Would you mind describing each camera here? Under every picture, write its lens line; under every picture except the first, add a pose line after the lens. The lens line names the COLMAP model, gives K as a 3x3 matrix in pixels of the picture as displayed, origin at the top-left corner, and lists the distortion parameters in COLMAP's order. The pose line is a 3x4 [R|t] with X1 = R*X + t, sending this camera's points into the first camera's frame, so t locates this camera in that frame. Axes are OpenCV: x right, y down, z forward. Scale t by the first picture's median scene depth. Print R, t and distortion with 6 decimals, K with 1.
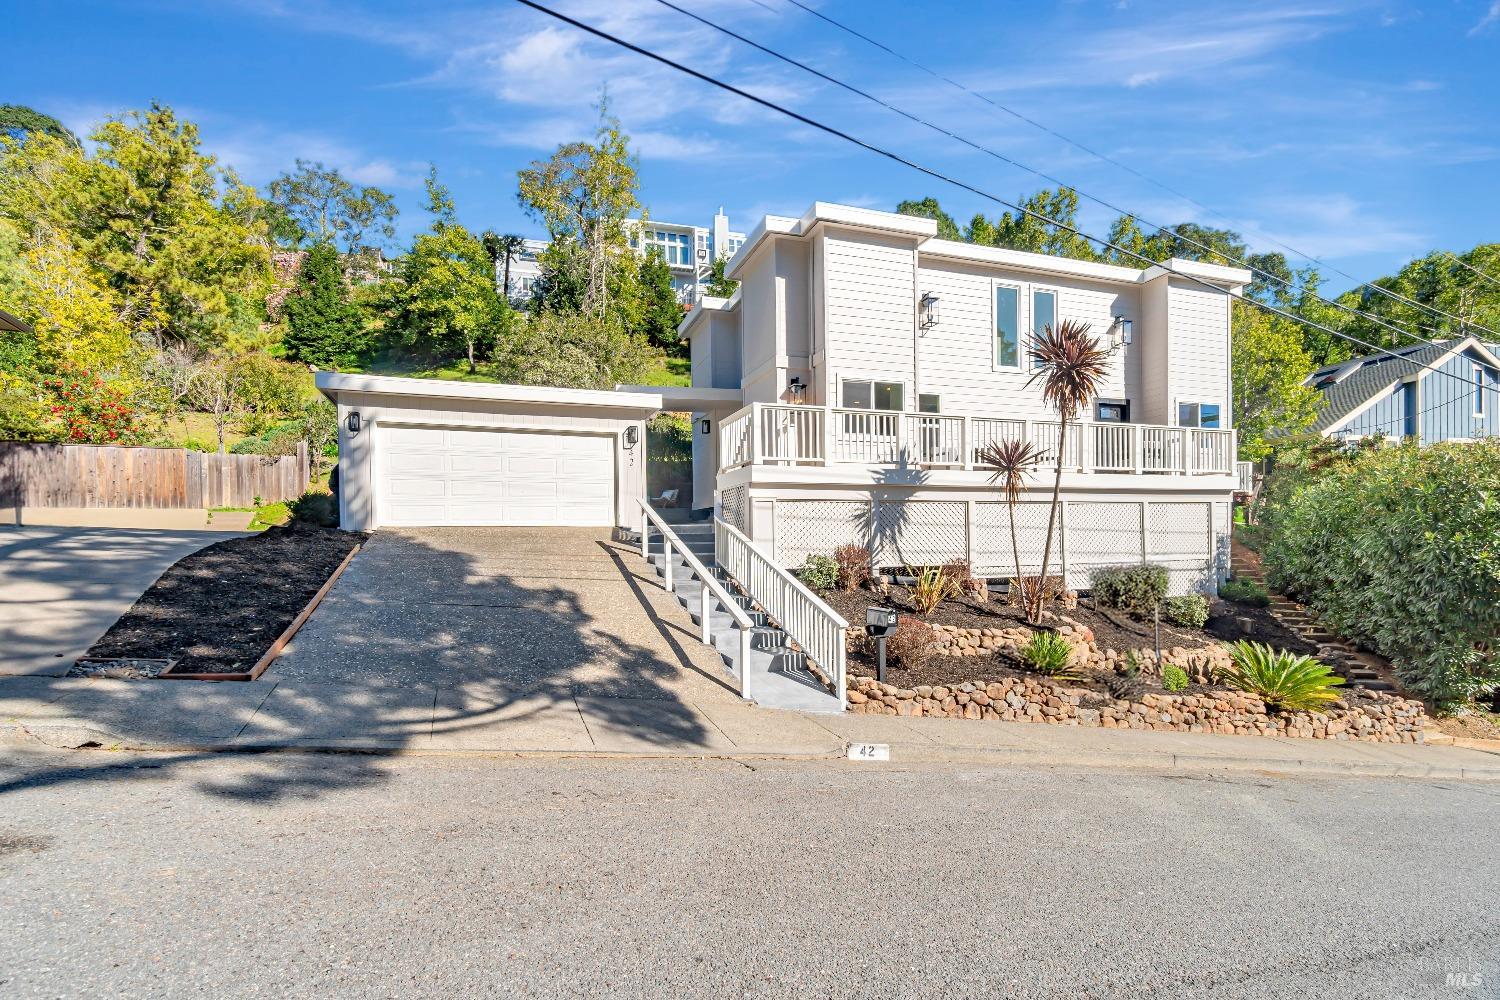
lens RADIAL K [[648.5, 0, 751.7], [0, 648.5, 528.5], [0, 0, 1]] dist [-0.002698, -0.000155]
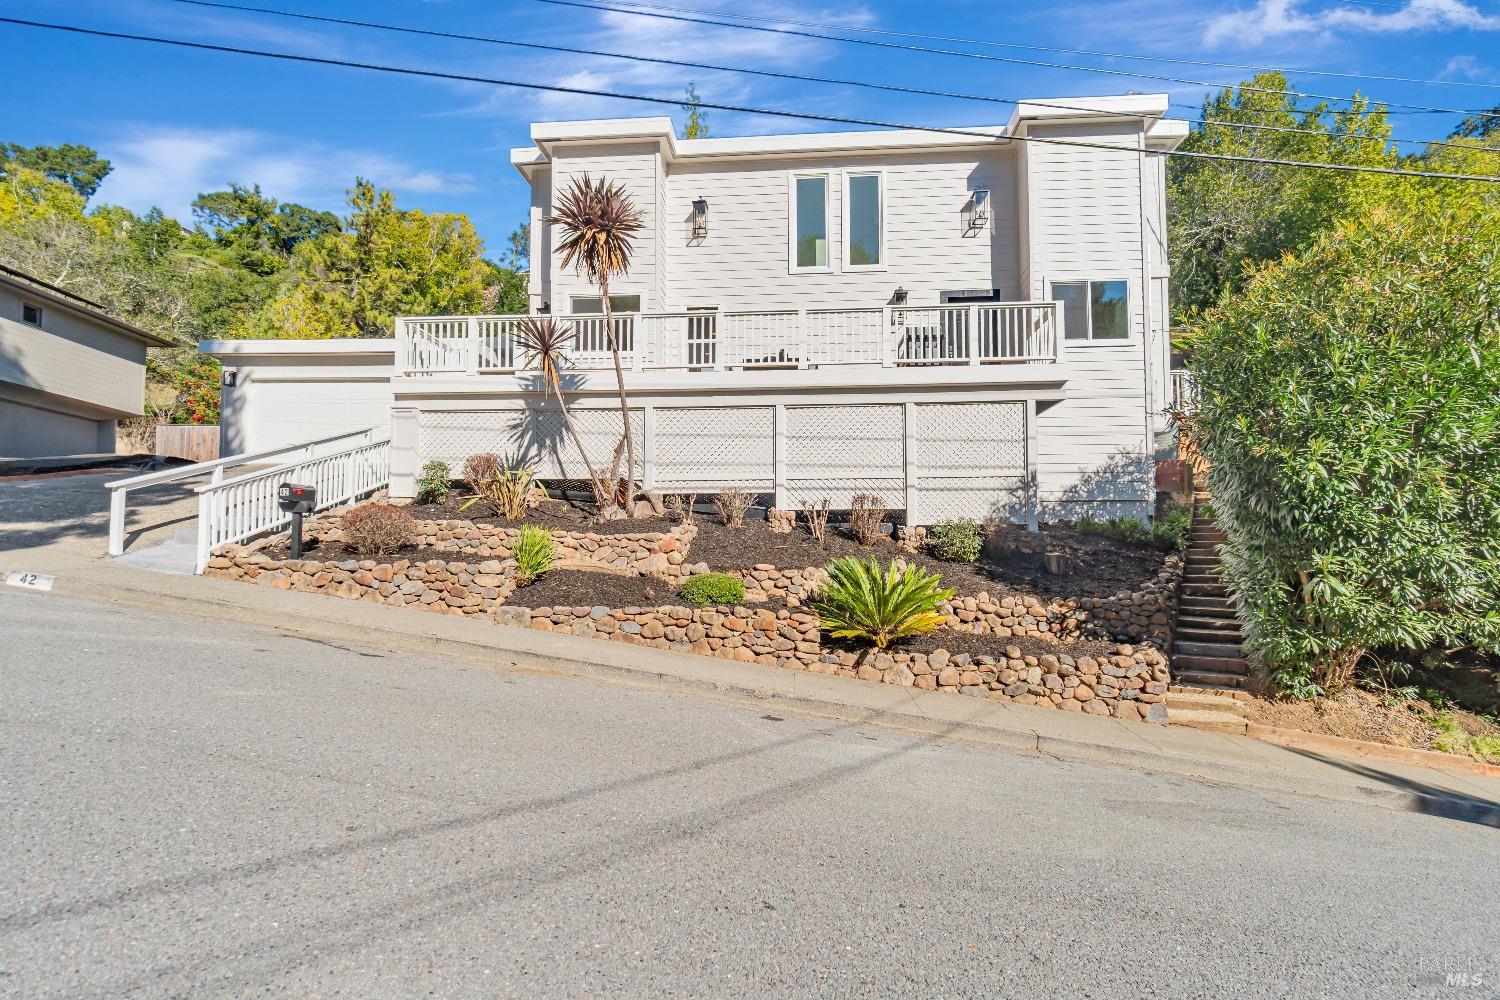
lens RADIAL K [[648.5, 0, 749.6], [0, 648.5, 501.6], [0, 0, 1]] dist [-0.002698, -0.000155]
pose [[0.928857, -0.011843, -0.370249, 0.775810], [-0.001907, 0.999323, -0.036749, 0.118035], [0.370433, 0.034840, 0.928205, 0.211039]]
